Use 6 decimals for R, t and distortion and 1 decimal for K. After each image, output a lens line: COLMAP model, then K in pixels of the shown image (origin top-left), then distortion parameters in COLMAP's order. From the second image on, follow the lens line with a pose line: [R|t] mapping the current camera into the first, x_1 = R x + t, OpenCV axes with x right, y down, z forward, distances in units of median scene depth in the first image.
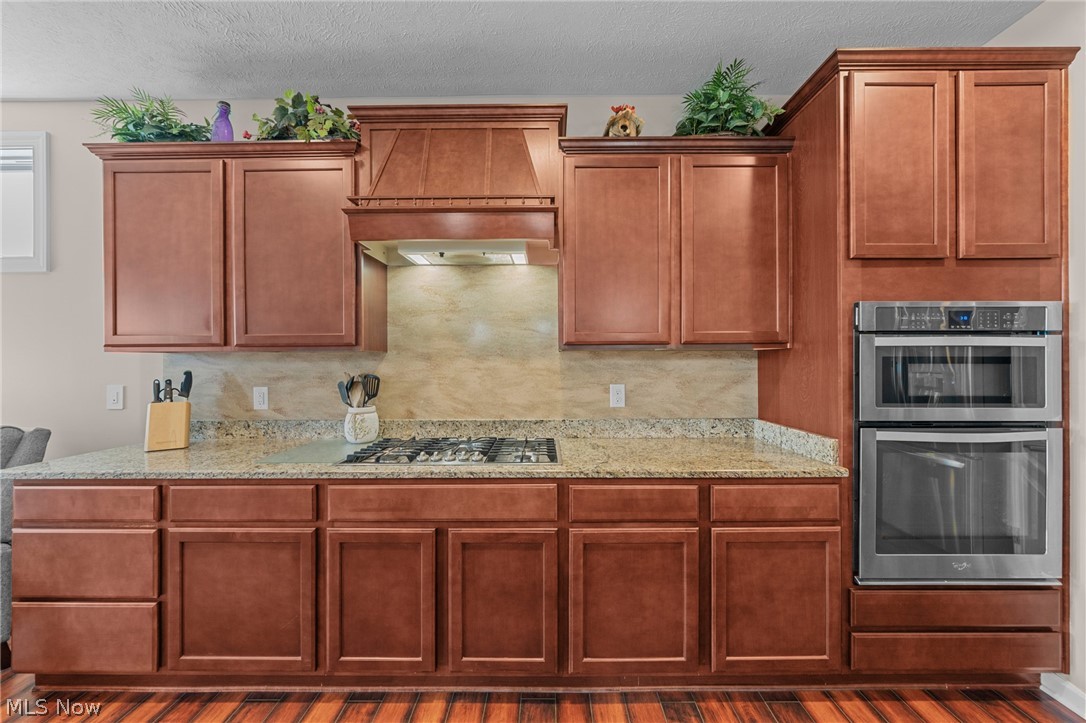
lens RADIAL K [[382.5, 0, 547.7], [0, 382.5, 362.1], [0, 0, 1]] dist [-0.006067, -0.000016]
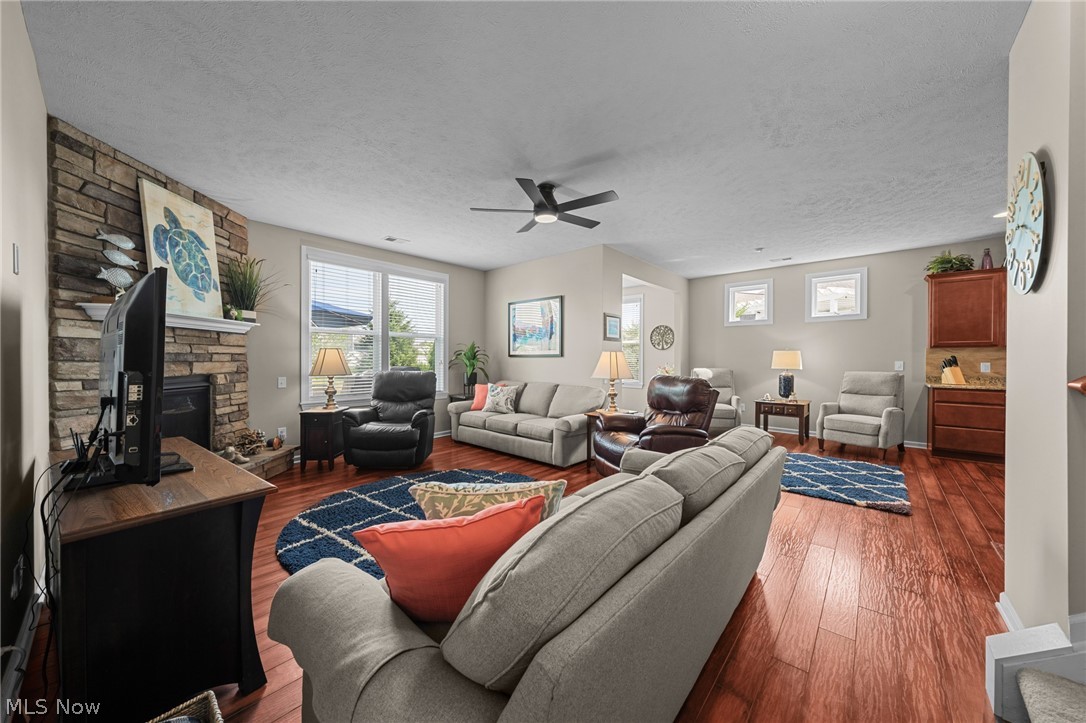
lens RADIAL K [[382.5, 0, 545.0], [0, 382.5, 360.3], [0, 0, 1]] dist [-0.006067, -0.000016]
pose [[0.757471, 0.009476, -0.652800, -1.491238], [-0.008180, 0.999954, 0.005024, 0.072413], [0.652817, 0.001534, 0.757514, -2.938314]]
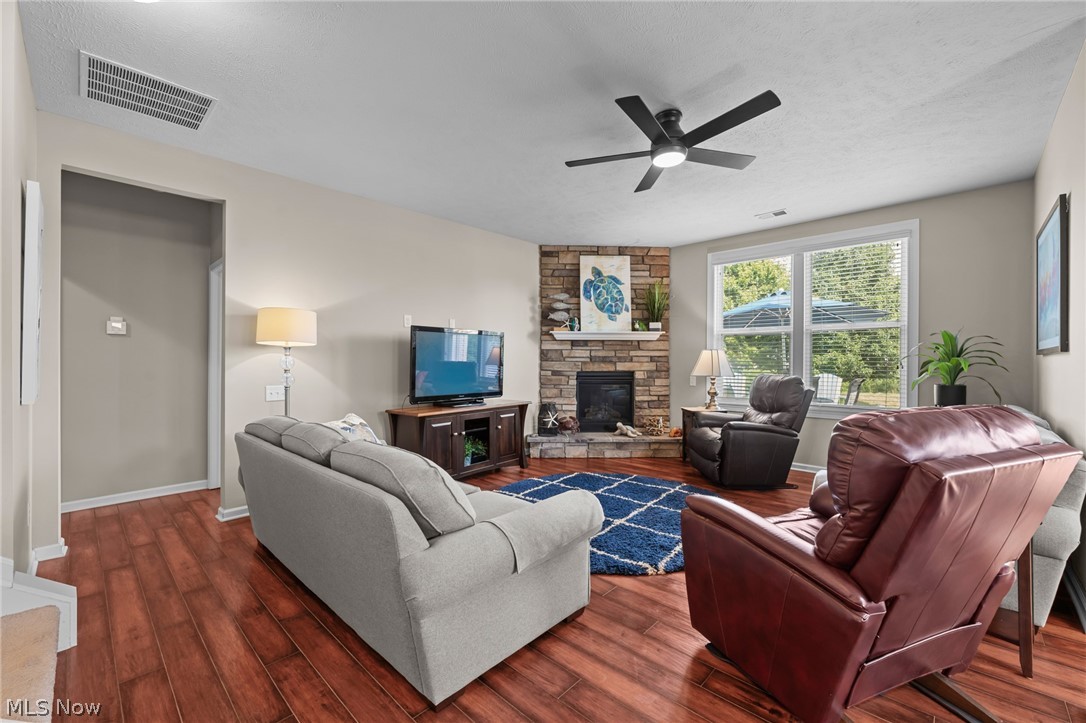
lens RADIAL K [[441.3, 0, 546.8], [0, 441.3, 360.3], [0, 0, 1]] dist [-0.004385, -0.000255]
pose [[-0.682199, 0.000081, -0.731166, -1.309210], [-0.001832, 0.999997, 0.001821, 0.085531], [0.731164, 0.002582, -0.682197, -0.794366]]
